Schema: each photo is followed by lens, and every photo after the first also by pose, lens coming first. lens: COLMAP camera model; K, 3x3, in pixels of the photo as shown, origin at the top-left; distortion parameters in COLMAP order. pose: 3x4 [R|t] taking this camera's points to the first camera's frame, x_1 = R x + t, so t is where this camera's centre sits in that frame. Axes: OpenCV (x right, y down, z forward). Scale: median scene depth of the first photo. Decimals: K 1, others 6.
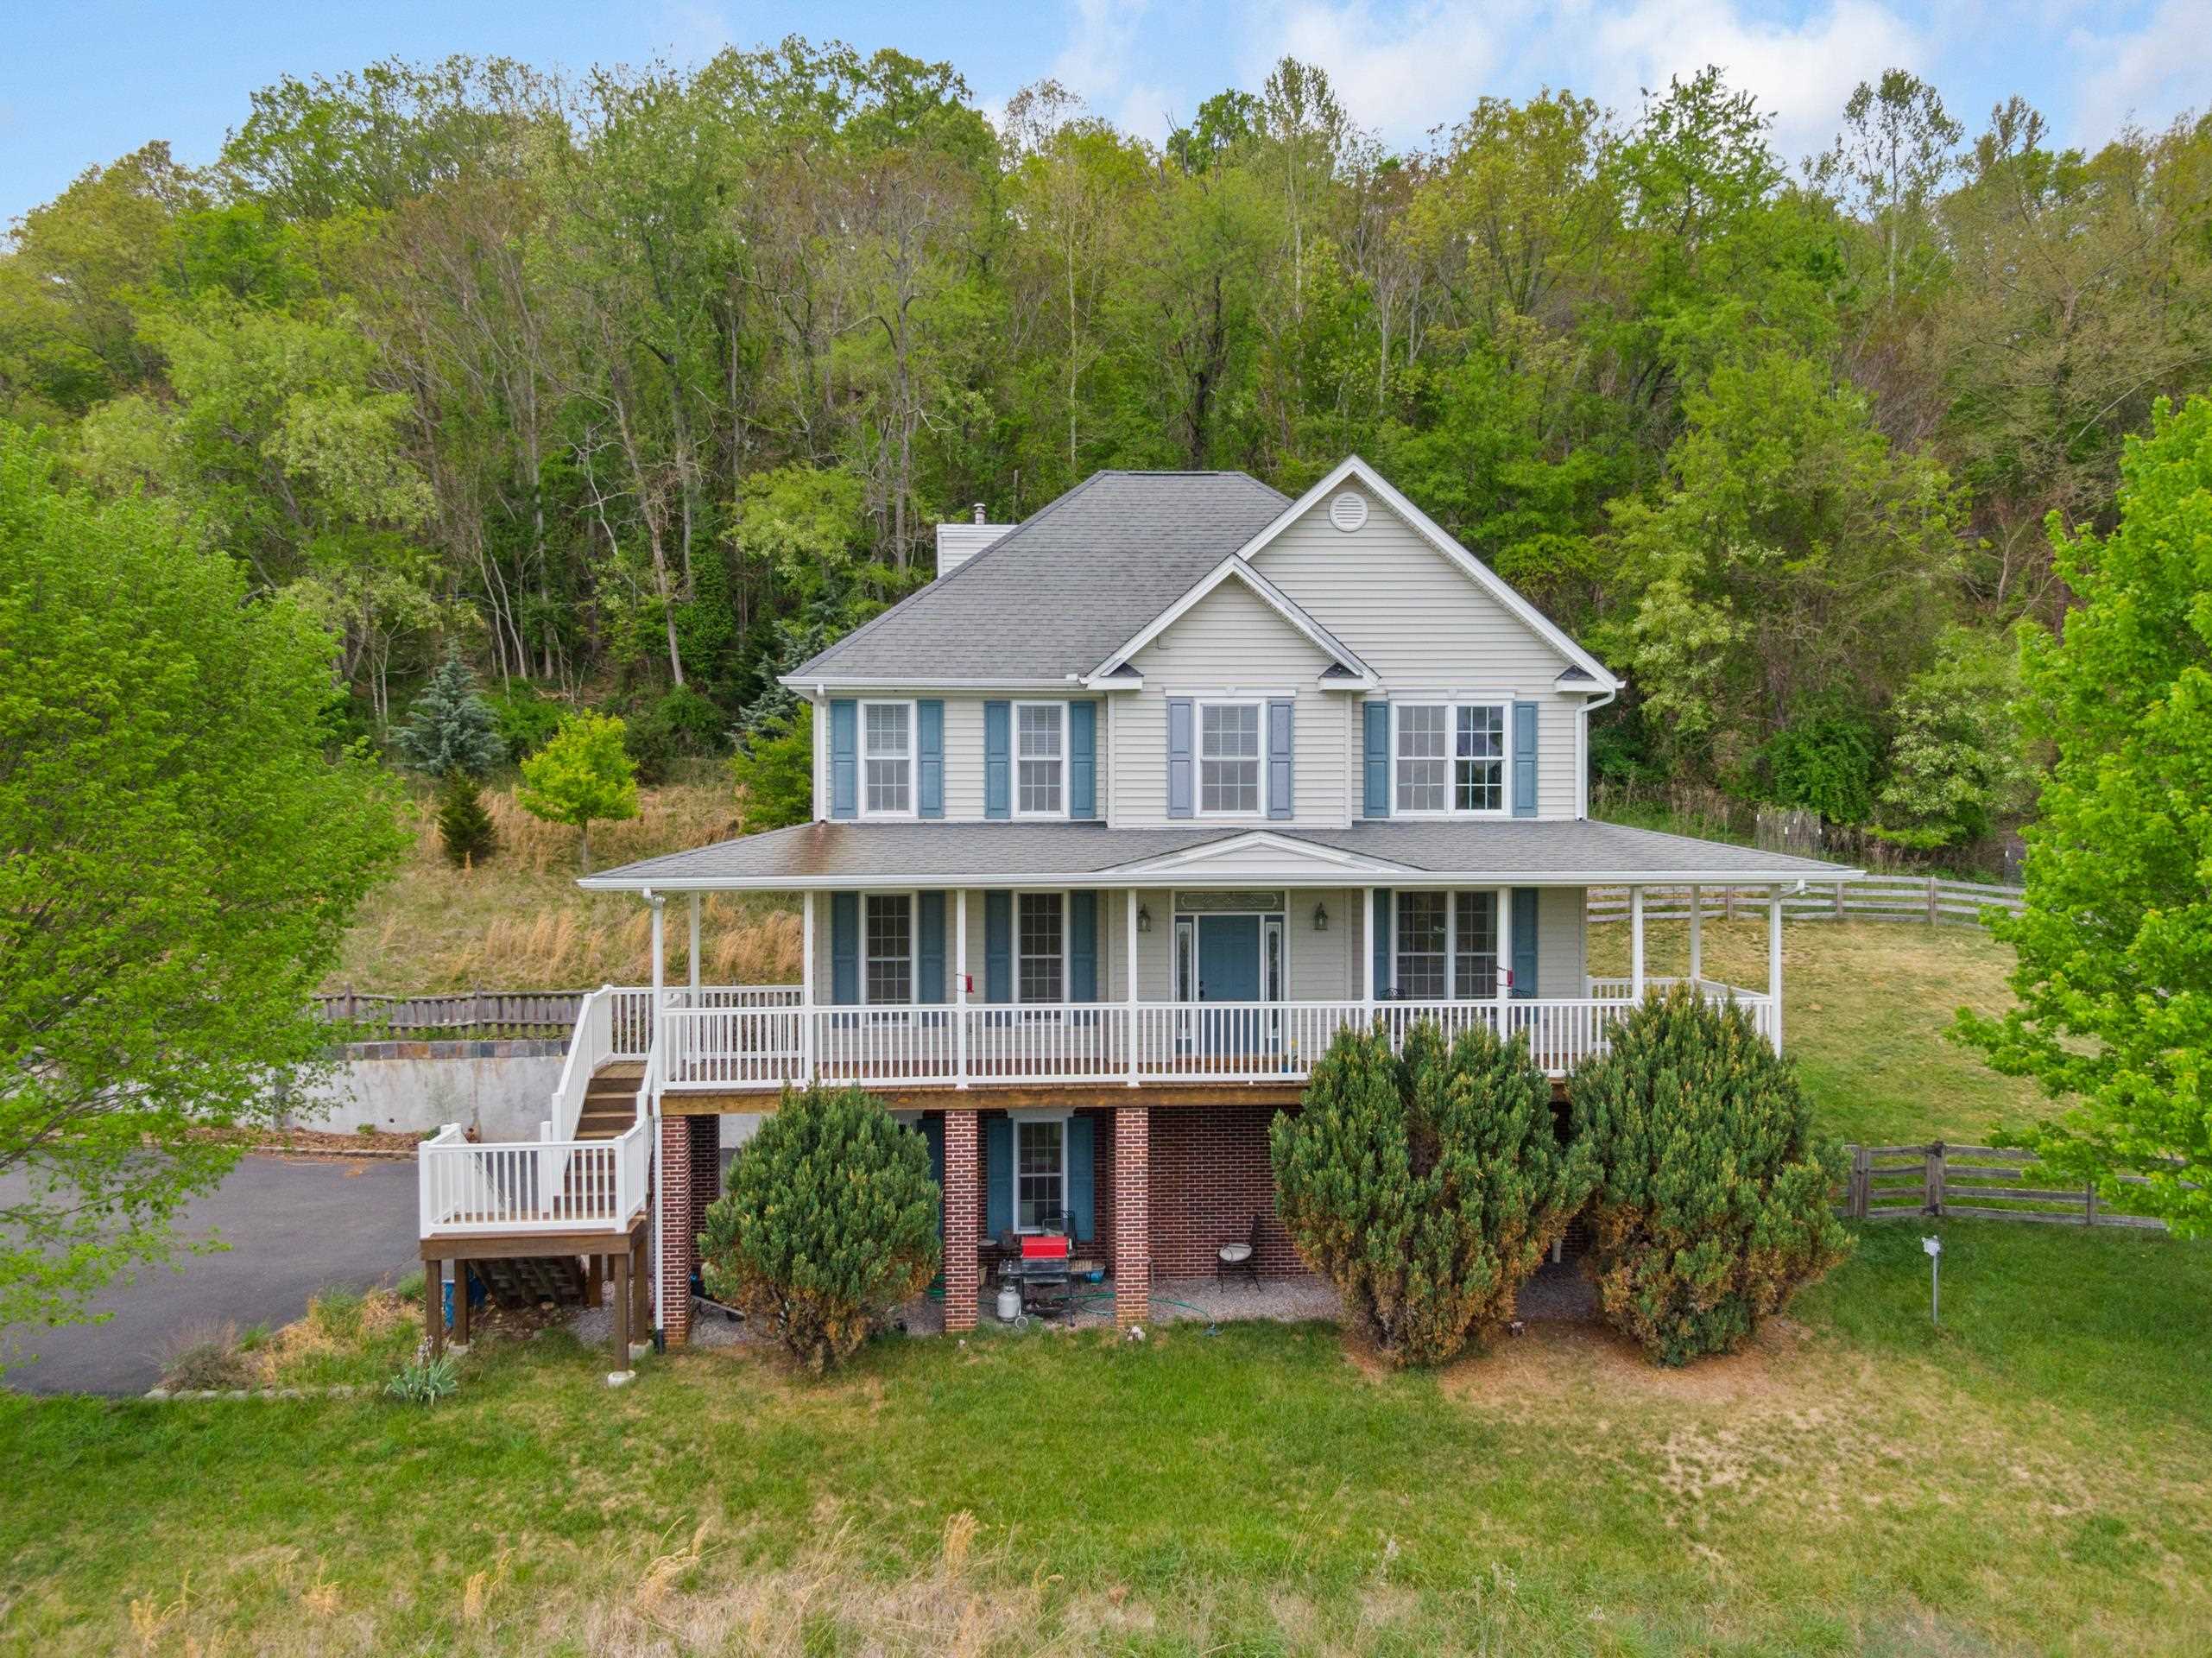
lens RADIAL K [[1591.5, 0, 1098.3], [0, 1591.5, 819.8], [0, 0, 1]] dist [0.024512, -0.028940]
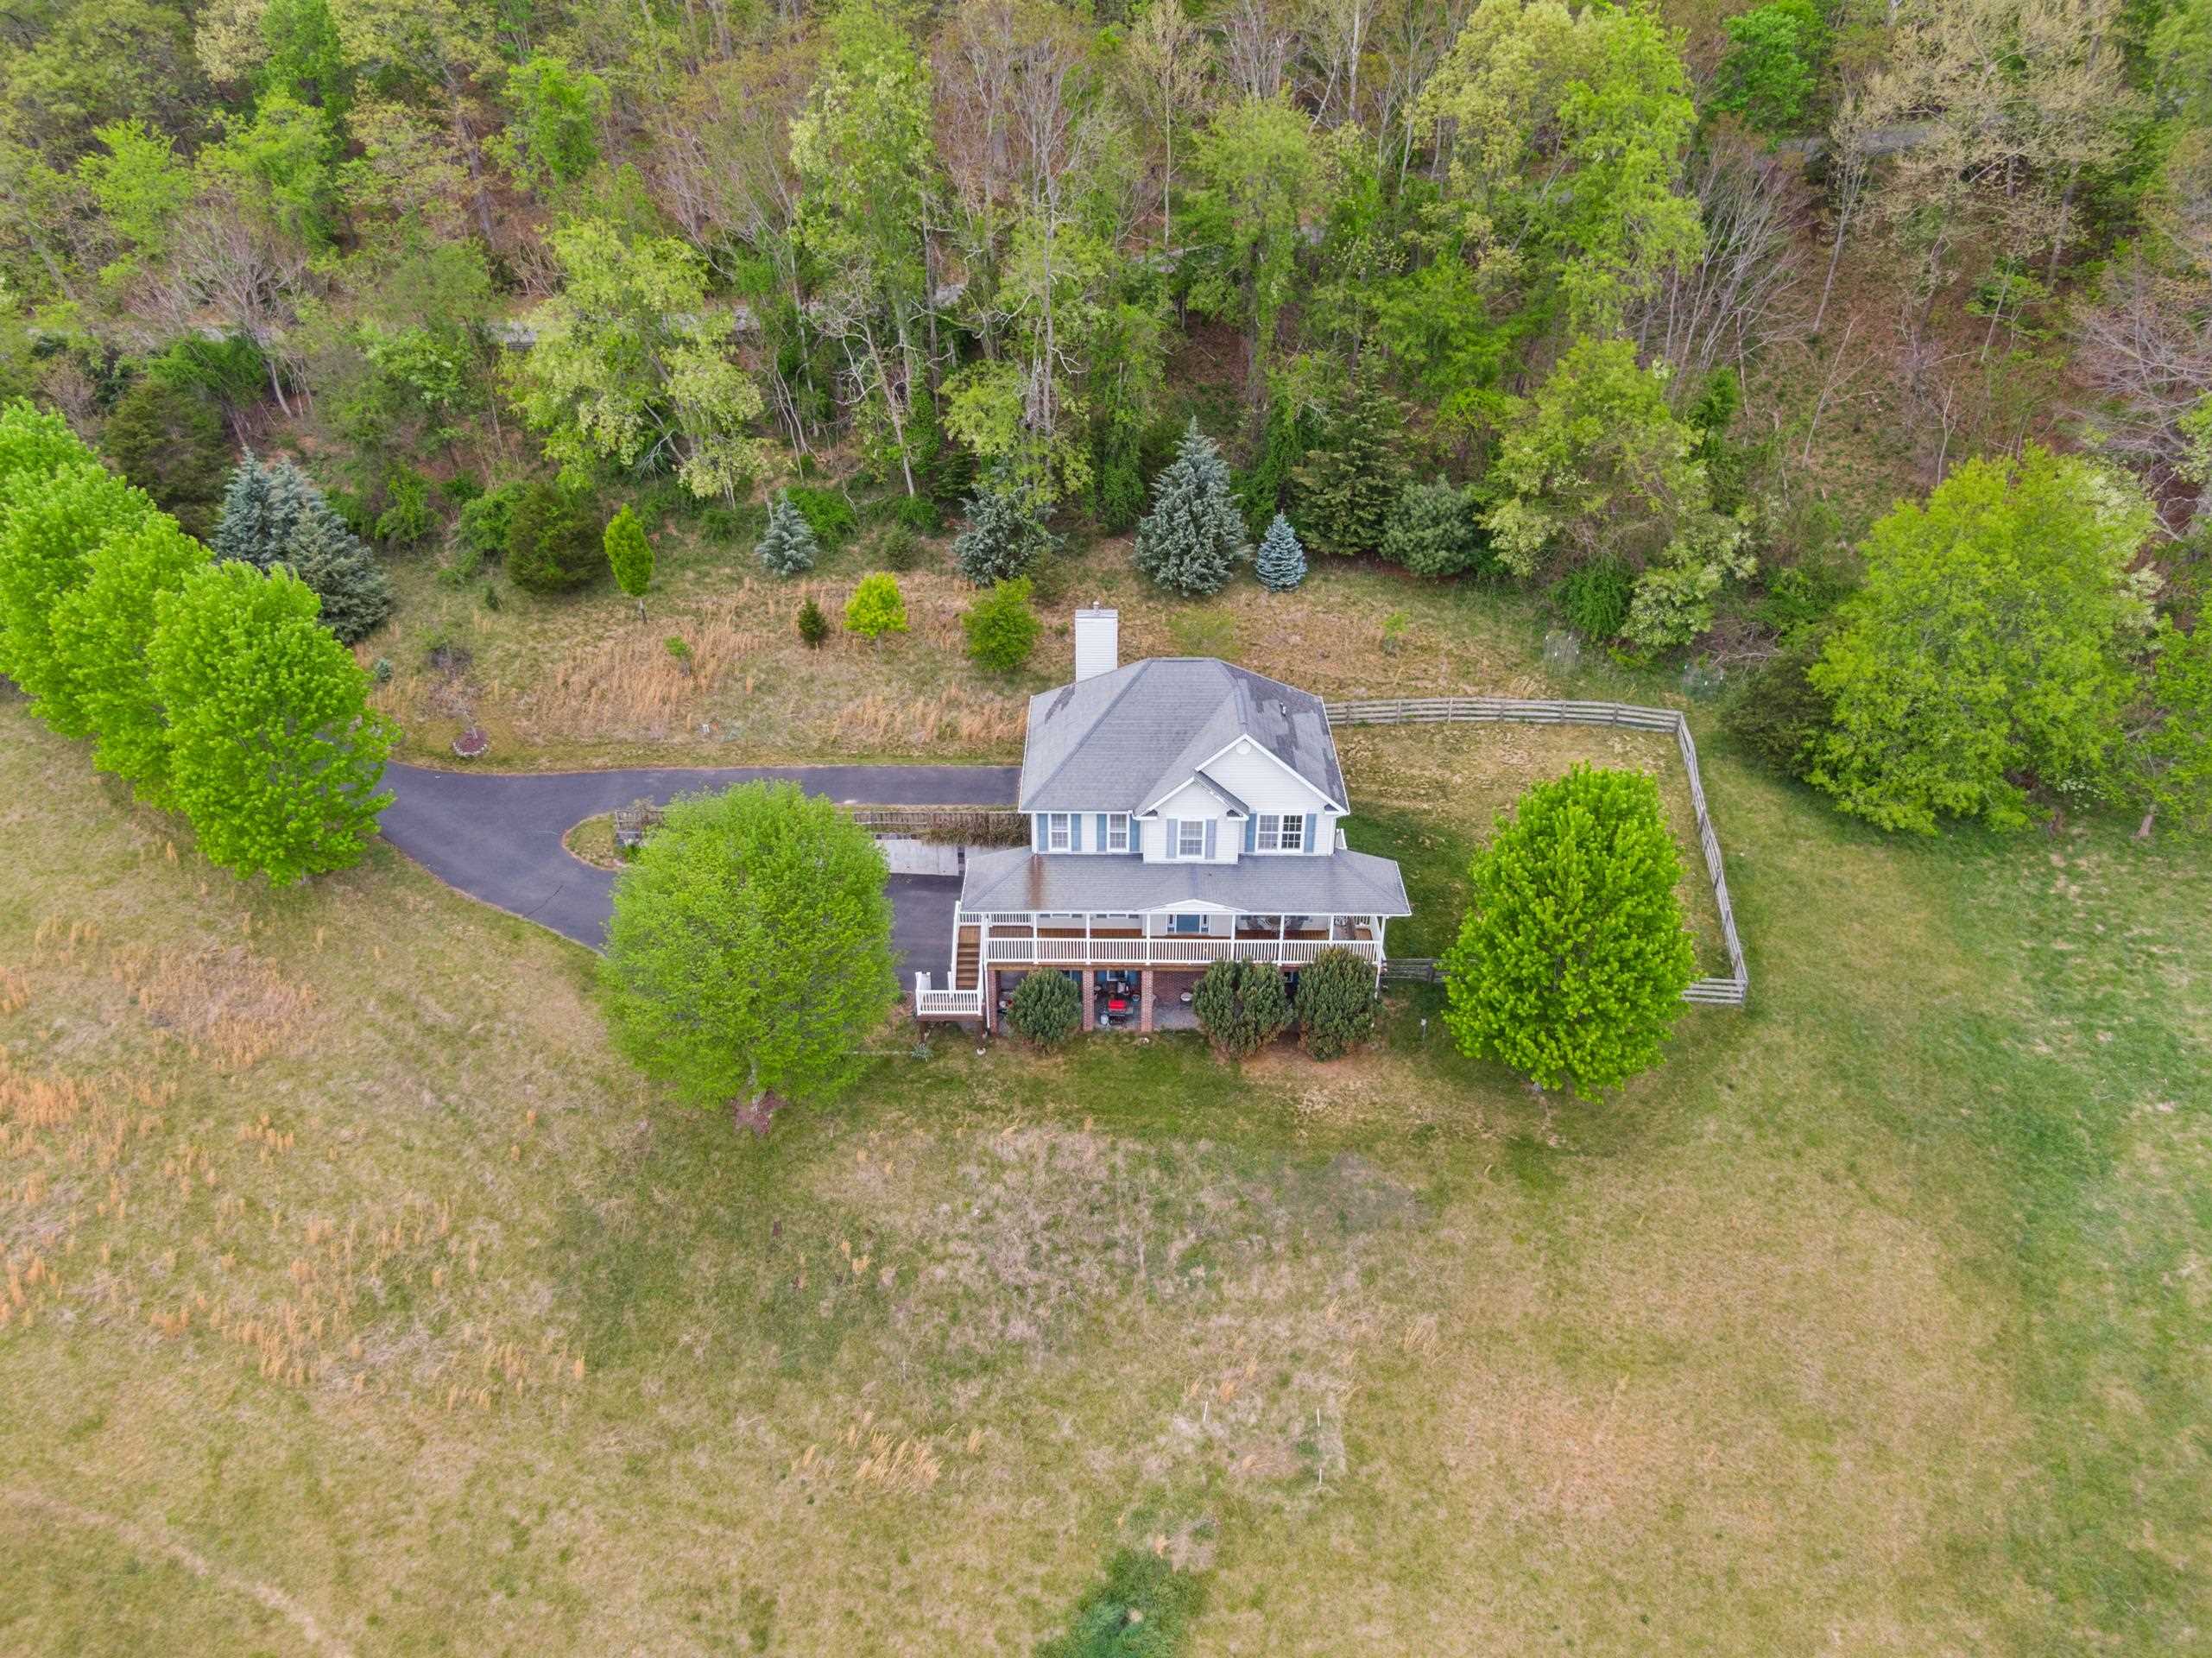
lens RADIAL K [[1591.5, 0, 1100.8], [0, 1591.5, 823.7], [0, 0, 1]] dist [0.024512, -0.028940]
pose [[0.997134, 0.039713, -0.064391, 0.101768], [-0.002155, 0.865704, 0.500551, -1.356294], [0.075622, -0.498978, 0.863309, -1.234461]]
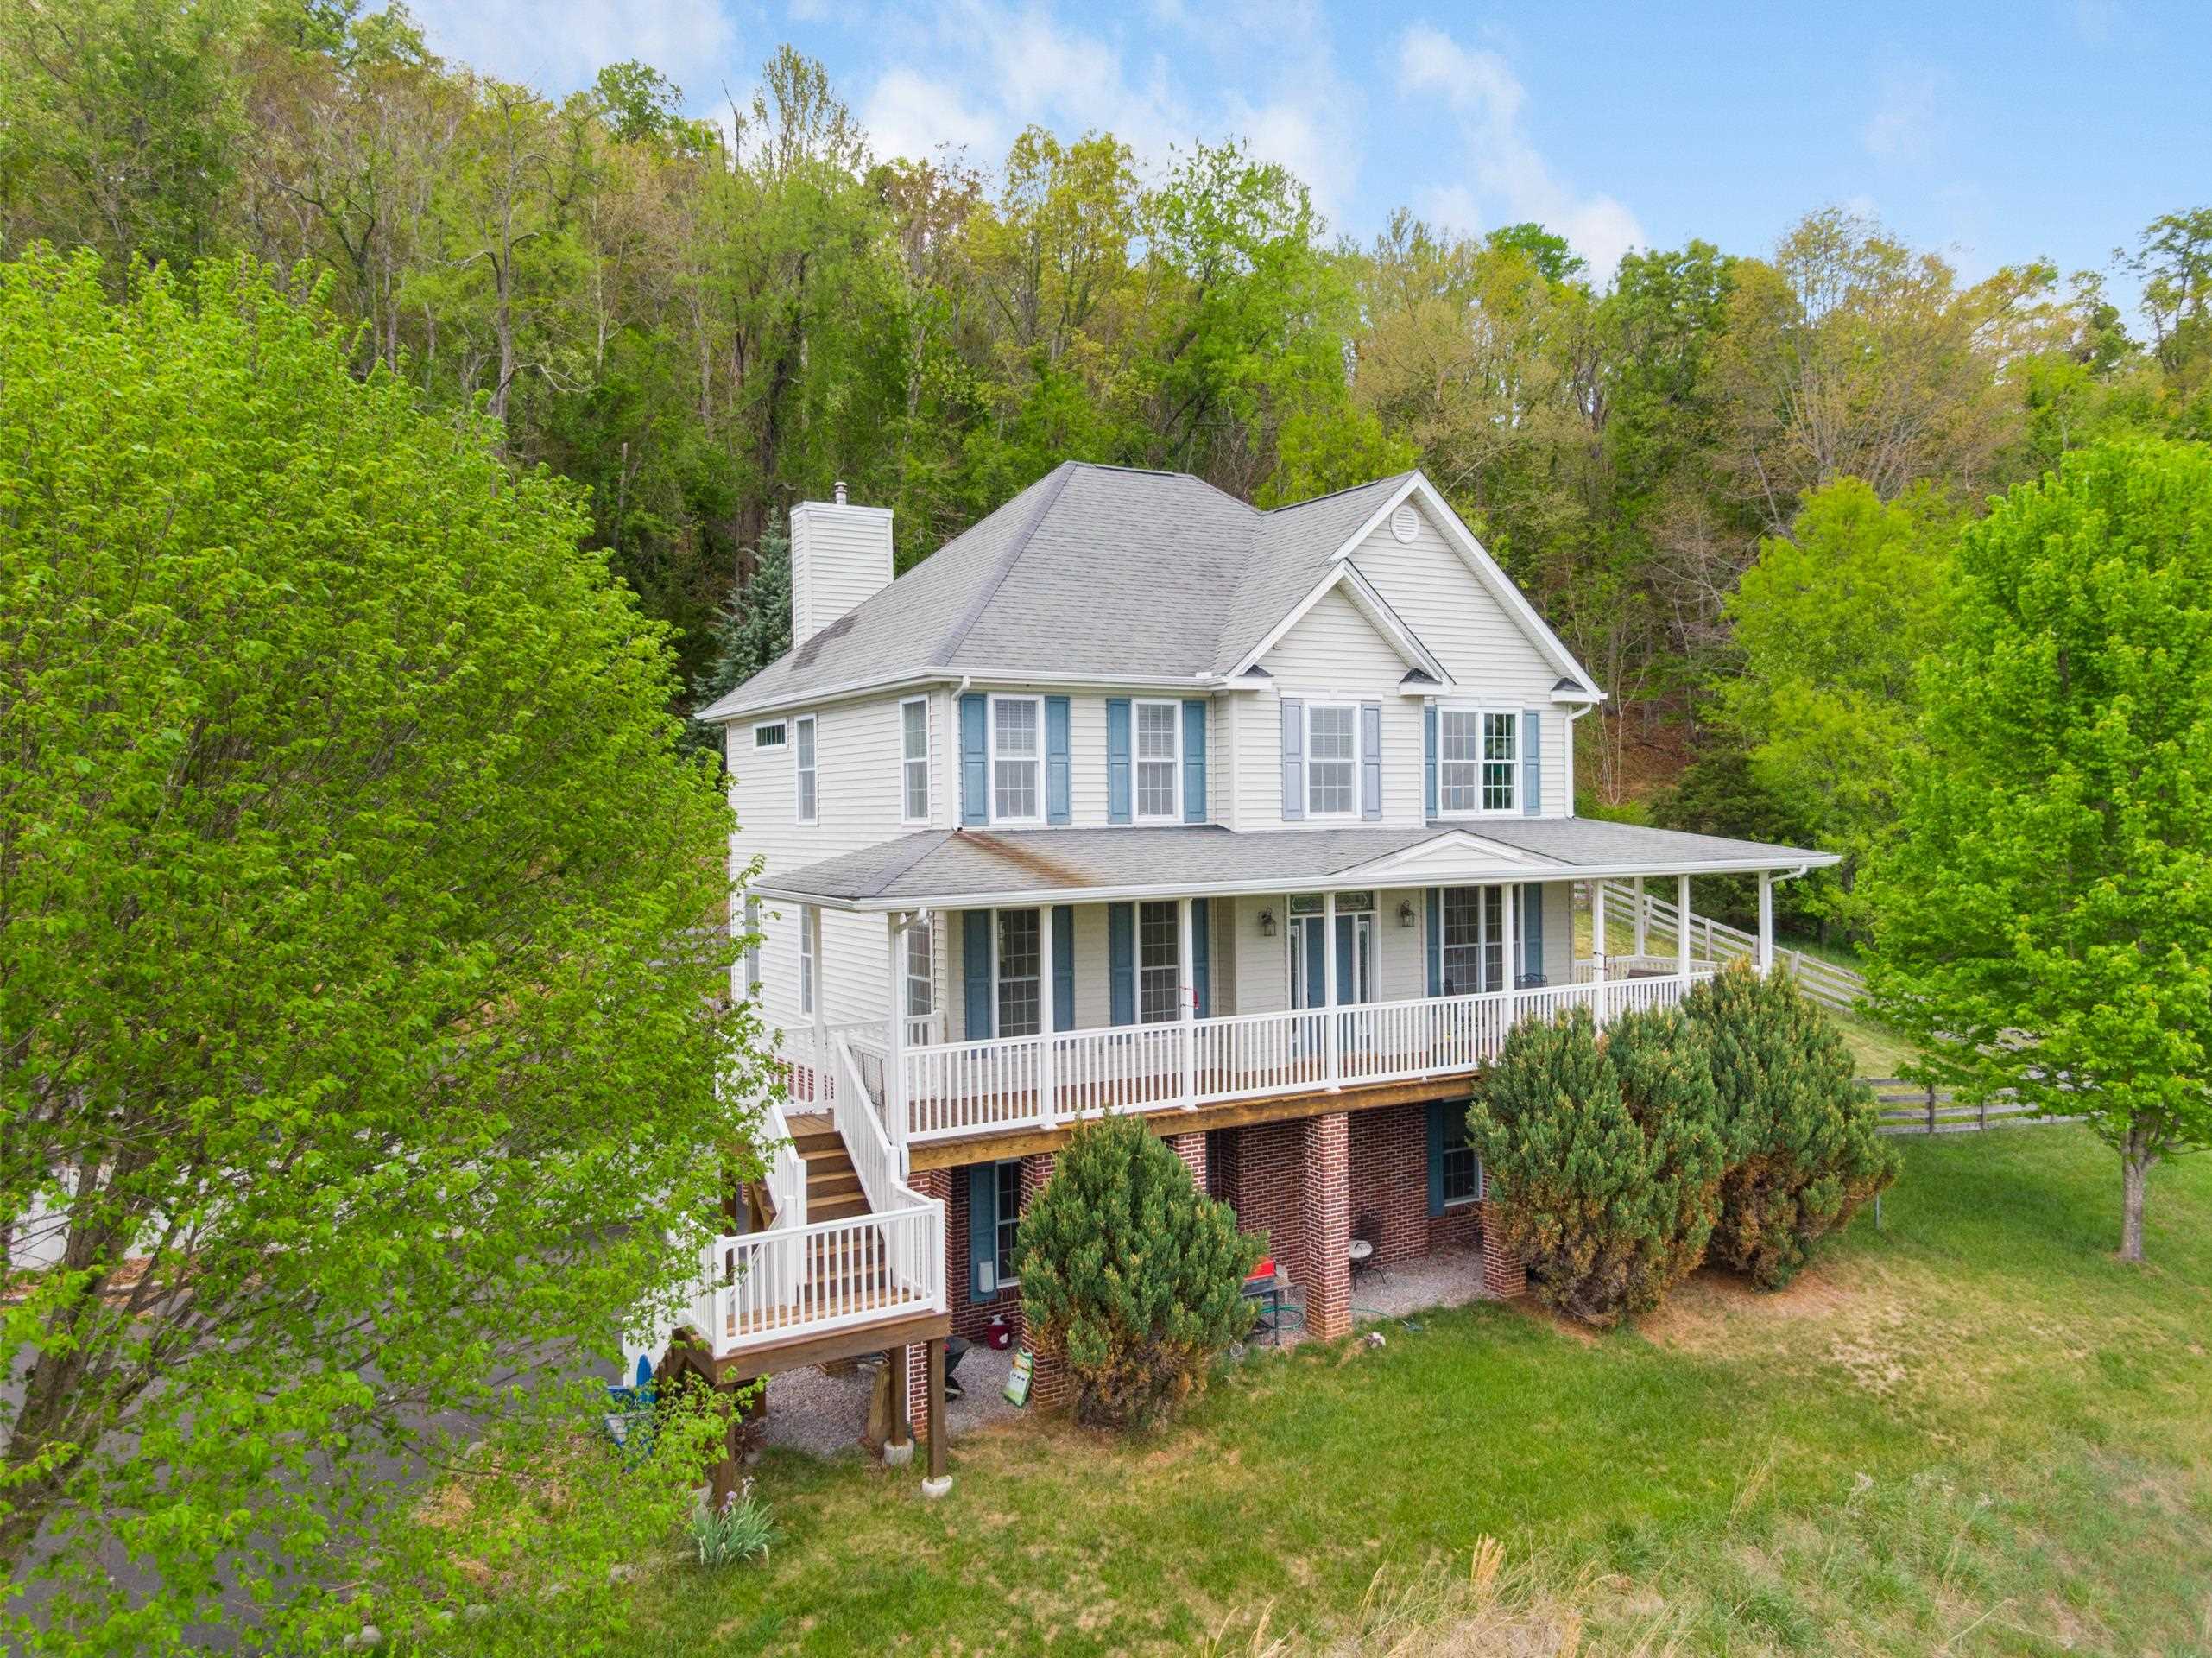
lens RADIAL K [[1591.5, 0, 1093.1], [0, 1591.5, 832.5], [0, 0, 1]] dist [0.024512, -0.028940]
pose [[0.889441, -0.015477, 0.456788, -0.512936], [0.015123, 0.999876, 0.004429, 0.000134], [-0.456800, 0.002968, 0.889565, 0.173643]]
